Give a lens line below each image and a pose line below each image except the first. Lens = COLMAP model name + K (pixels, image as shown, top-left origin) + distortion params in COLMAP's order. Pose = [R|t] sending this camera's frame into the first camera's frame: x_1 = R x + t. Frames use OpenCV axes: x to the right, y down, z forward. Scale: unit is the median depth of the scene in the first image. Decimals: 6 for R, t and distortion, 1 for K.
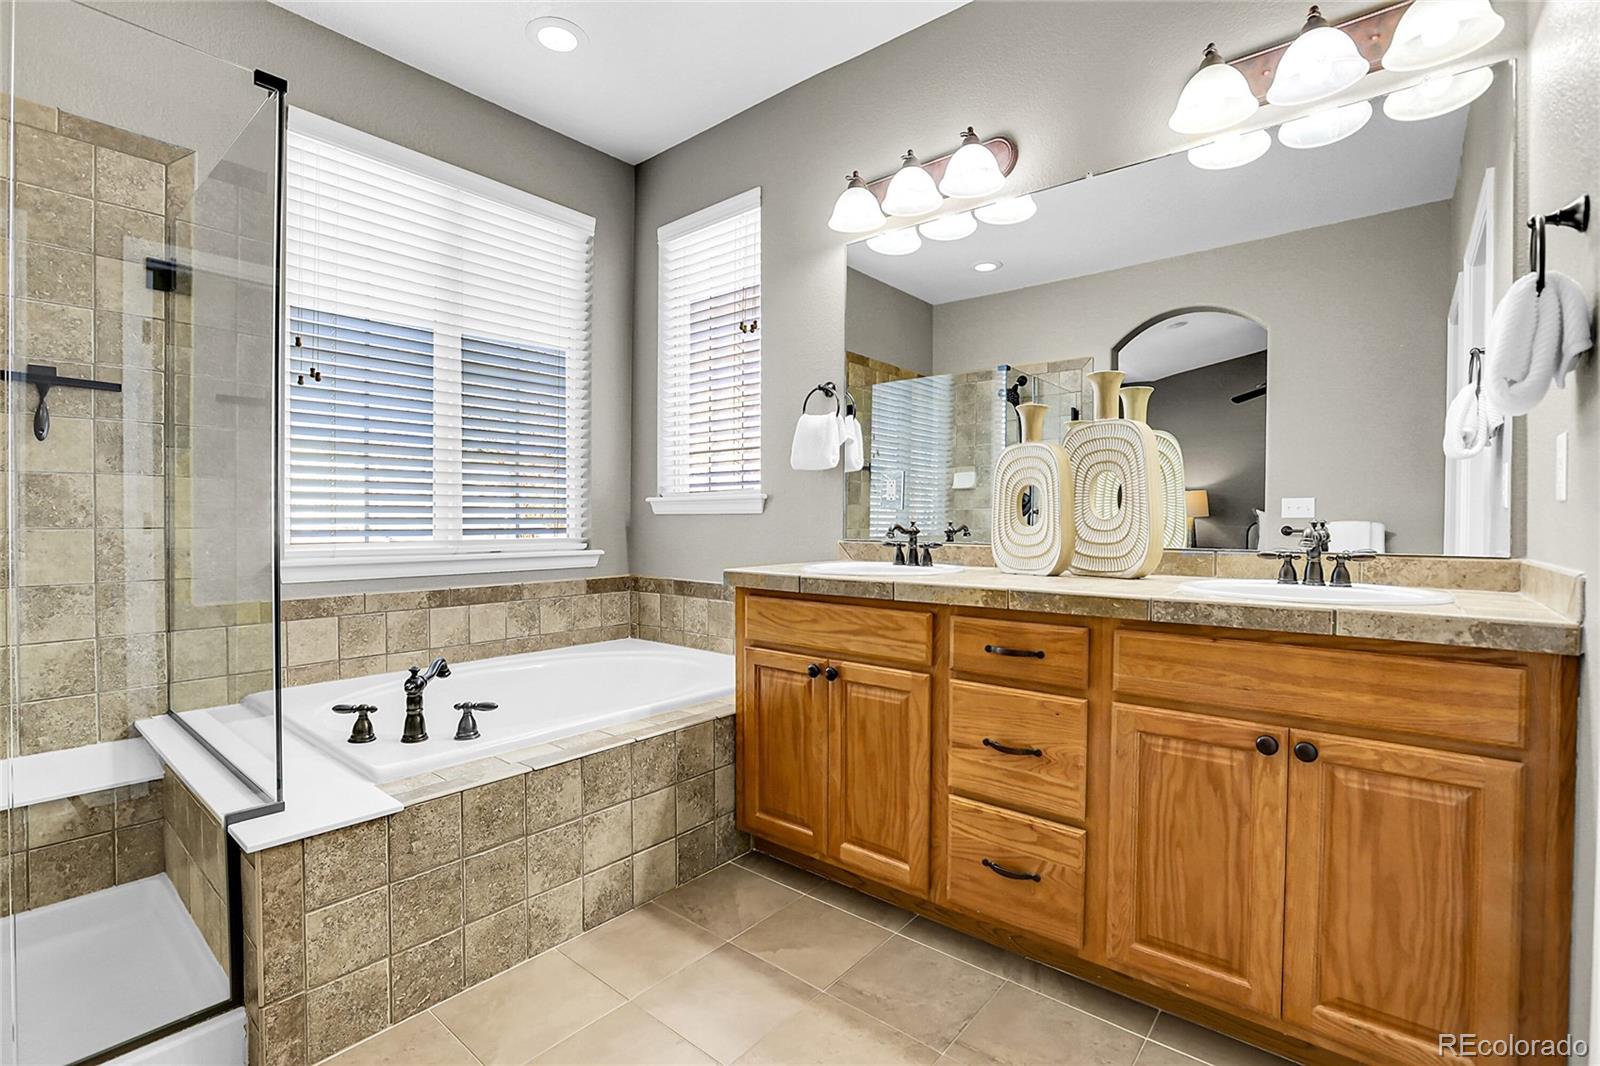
lens RADIAL K [[726.1, 0, 805.8], [0, 726.1, 527.5], [0, 0, 1]] dist [-0.057304, 0.021236]
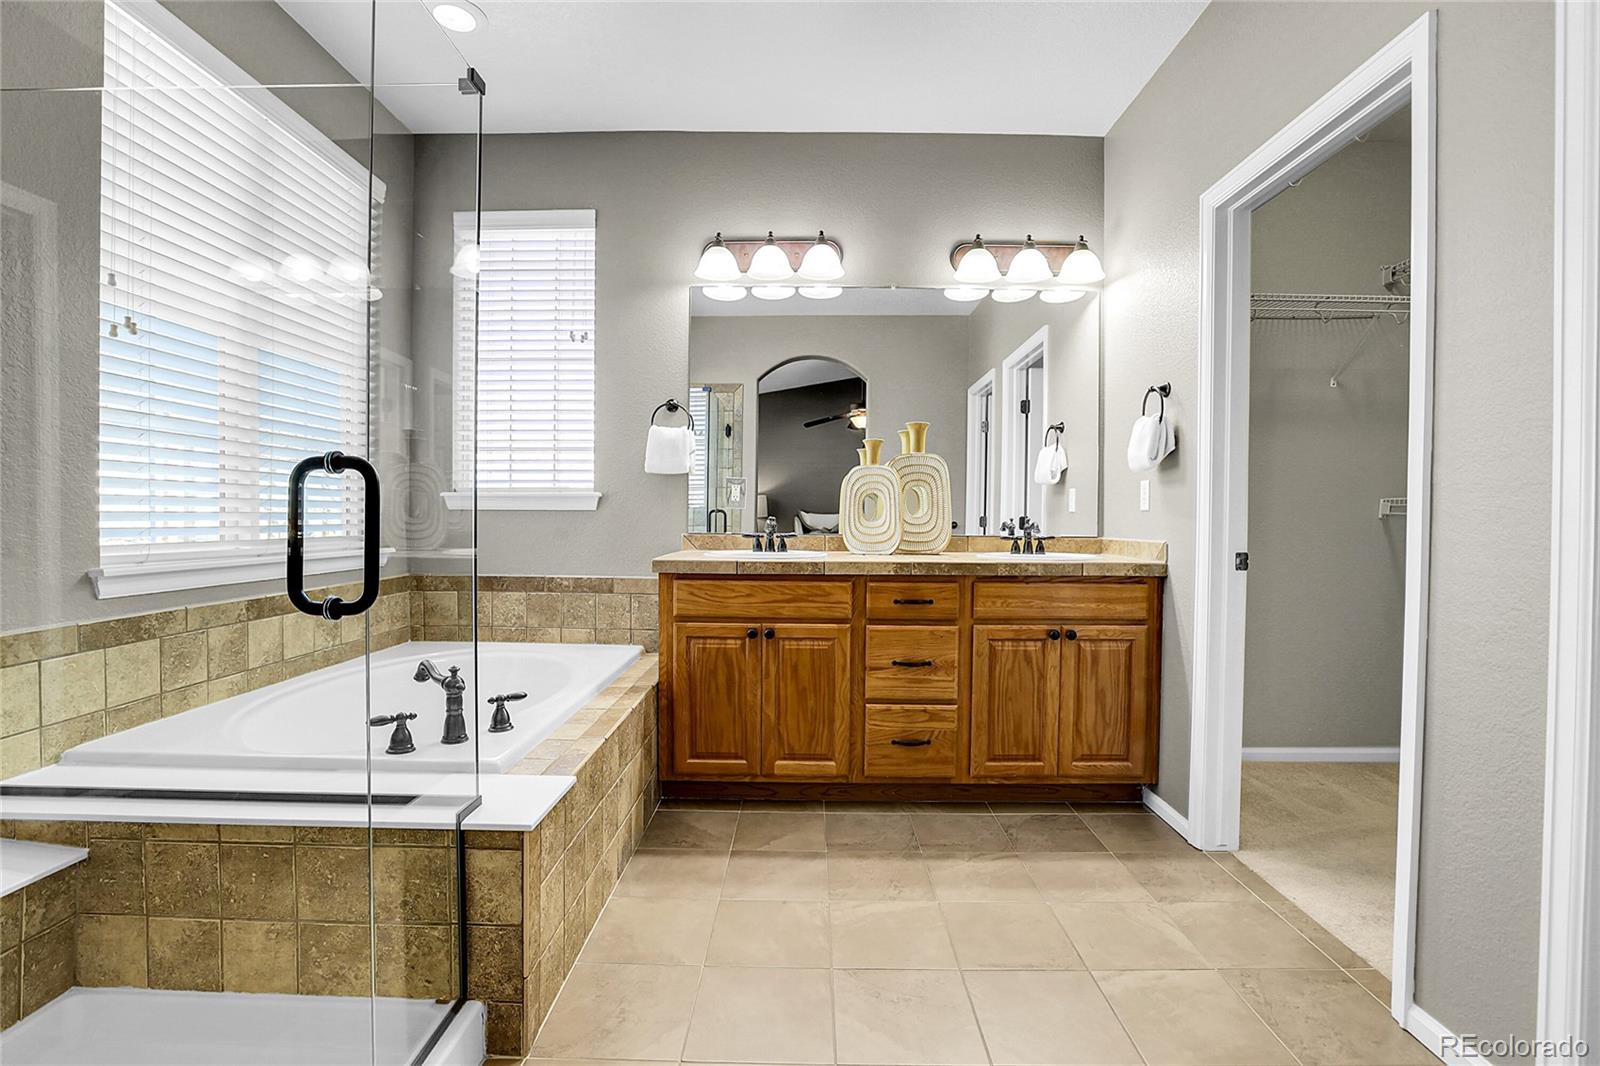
lens RADIAL K [[726.1, 0, 805.8], [0, 726.1, 527.5], [0, 0, 1]] dist [-0.057304, 0.021236]
pose [[0.775376, -0.006737, 0.631463, -0.810876], [0.001483, 0.999960, 0.008848, -0.003362], [-0.631498, -0.005924, 0.775355, -0.067925]]
